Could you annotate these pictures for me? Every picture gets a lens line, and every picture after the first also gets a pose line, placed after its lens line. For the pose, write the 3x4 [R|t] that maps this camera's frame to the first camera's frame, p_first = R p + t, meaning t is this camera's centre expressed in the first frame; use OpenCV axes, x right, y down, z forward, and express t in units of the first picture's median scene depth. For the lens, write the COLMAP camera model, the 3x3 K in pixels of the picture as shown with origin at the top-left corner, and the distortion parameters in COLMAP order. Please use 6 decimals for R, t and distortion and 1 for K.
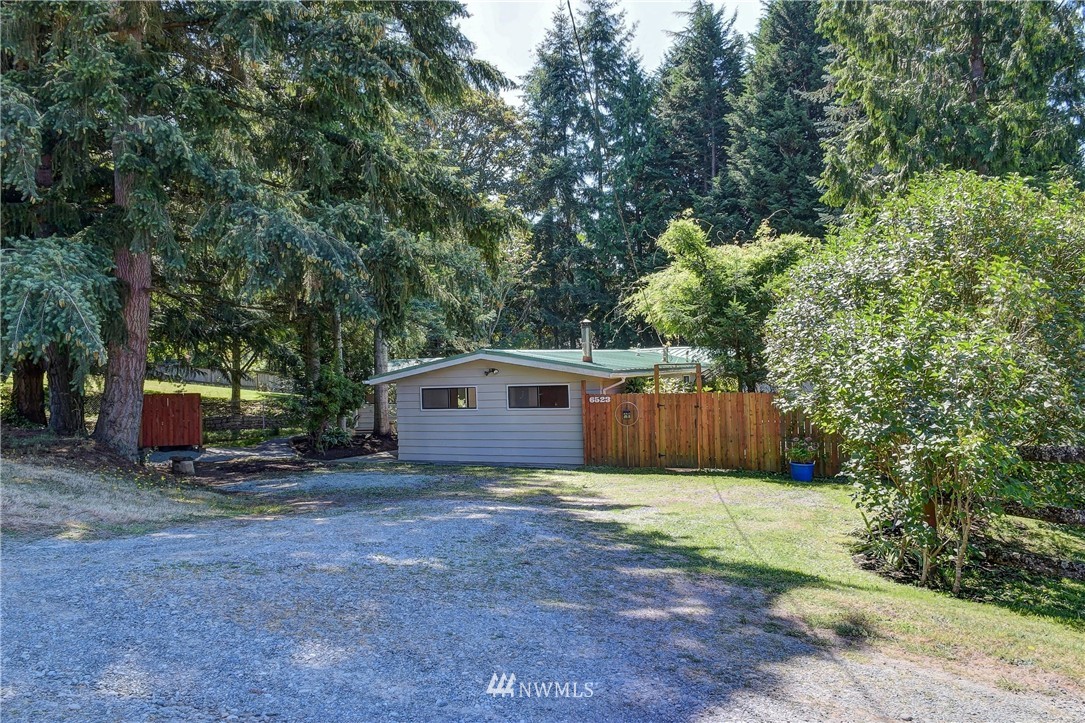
lens RADIAL K [[845.2, 0, 538.1], [0, 845.2, 360.4], [0, 0, 1]] dist [0.003109, 0.002017]
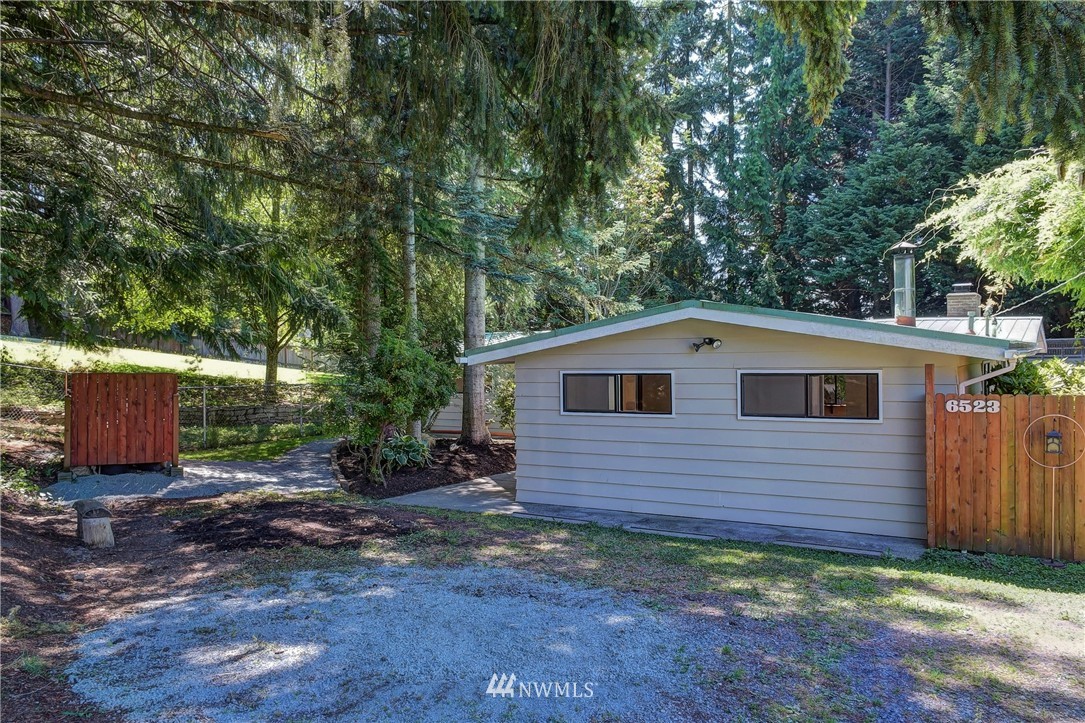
lens RADIAL K [[845.2, 0, 543.3], [0, 845.2, 366.5], [0, 0, 1]] dist [0.003109, 0.002017]
pose [[0.997462, 0.021121, -0.067989, -0.090458], [-0.019387, 0.999472, 0.026064, 0.011673], [0.068504, -0.024680, 0.997346, 0.364286]]
